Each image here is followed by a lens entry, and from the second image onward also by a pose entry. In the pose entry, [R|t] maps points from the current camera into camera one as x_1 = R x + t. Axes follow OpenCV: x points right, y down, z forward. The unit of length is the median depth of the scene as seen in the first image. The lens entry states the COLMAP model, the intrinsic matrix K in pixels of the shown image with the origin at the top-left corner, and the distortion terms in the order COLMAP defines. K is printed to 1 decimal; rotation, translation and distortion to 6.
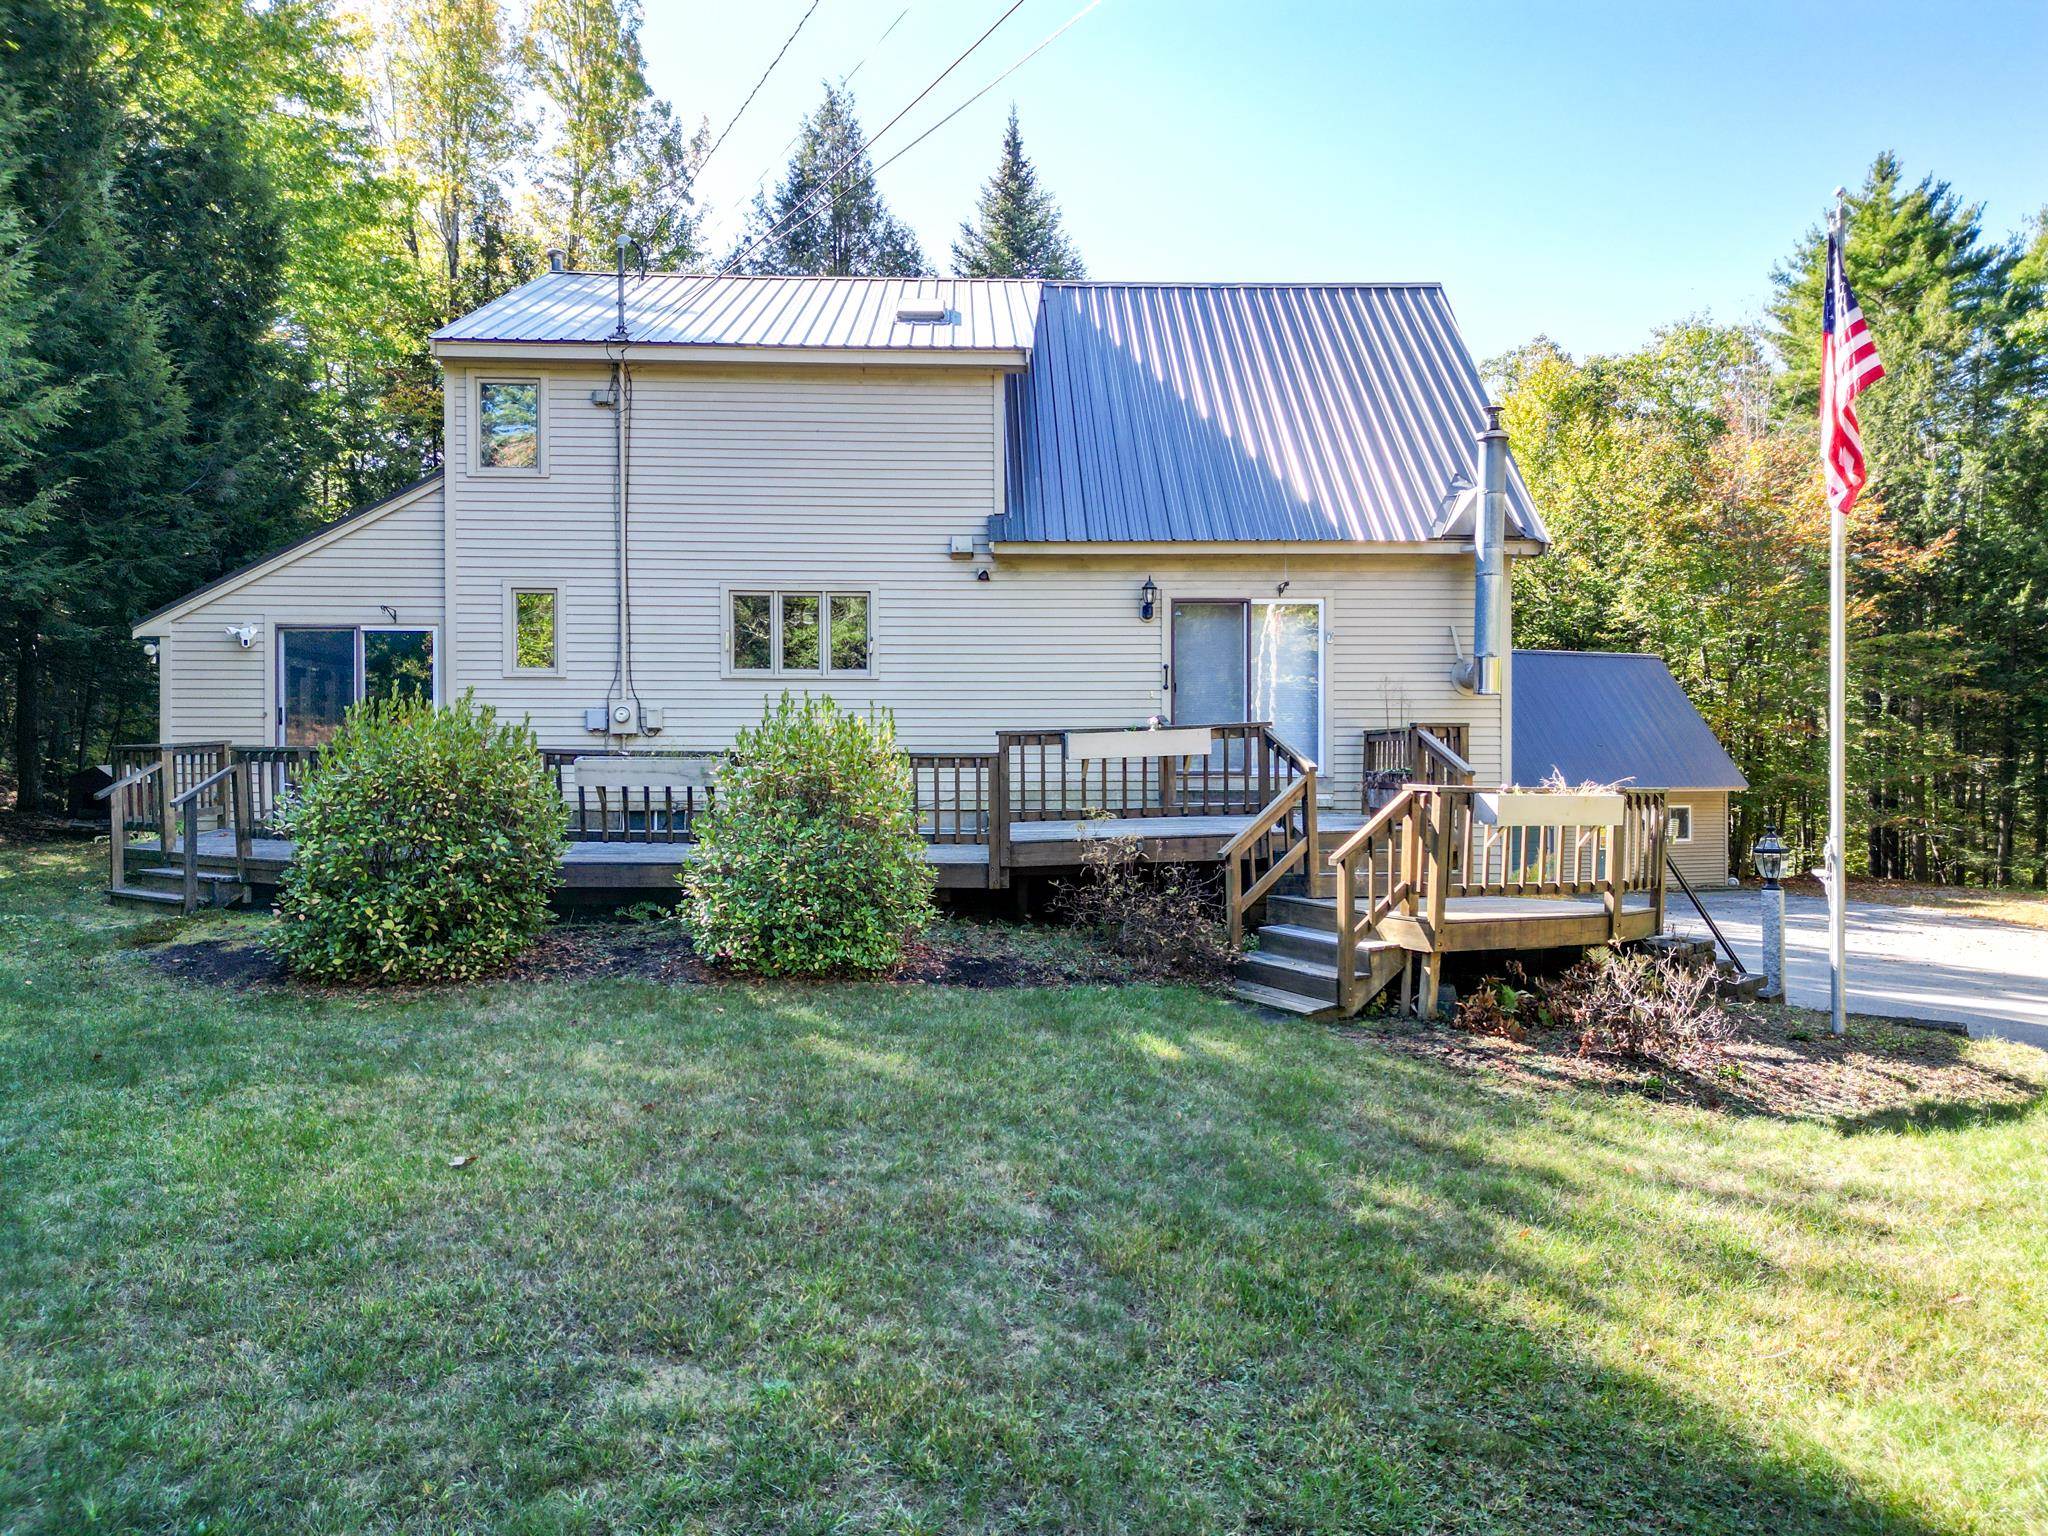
lens RADIAL K [[1494.0, 0, 1032.4], [0, 1494.0, 764.3], [0, 0, 1]] dist [0.031622, -0.023220]
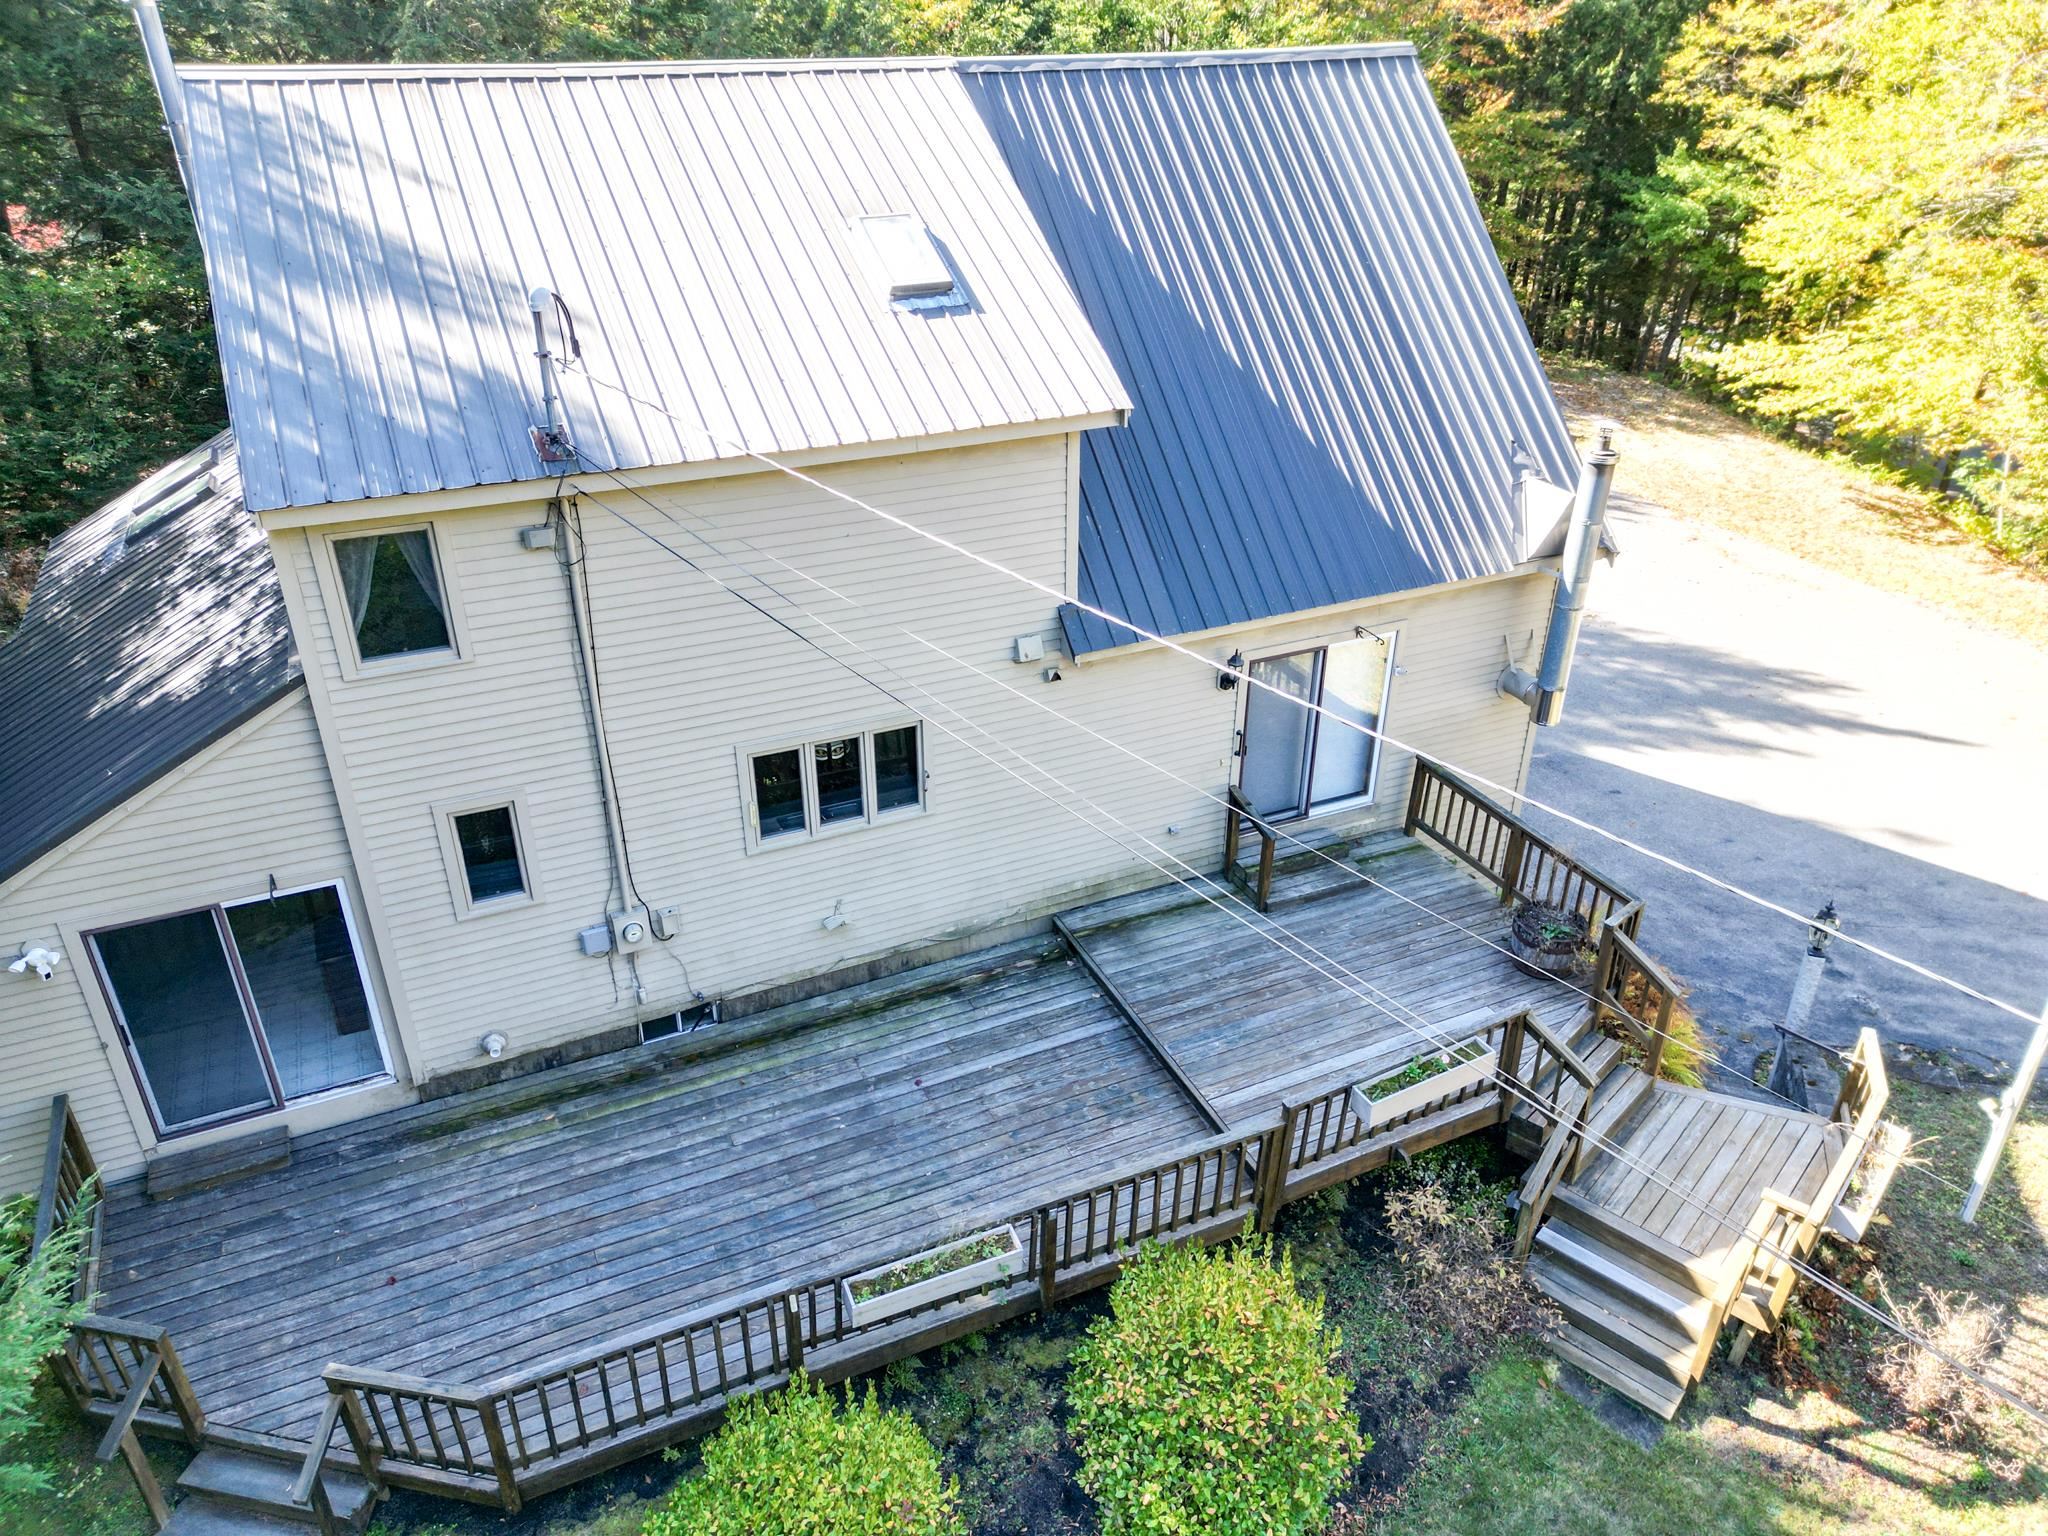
lens RADIAL K [[1471.7, 0, 1026.4], [0, 1471.7, 778.2], [0, 0, 1]] dist [0.032710, 0.005347]
pose [[0.924455, -0.184375, 0.333749, -0.323427], [-0.001950, 0.873017, 0.487686, -0.469656], [-0.381286, -0.451494, 0.806706, 0.341947]]
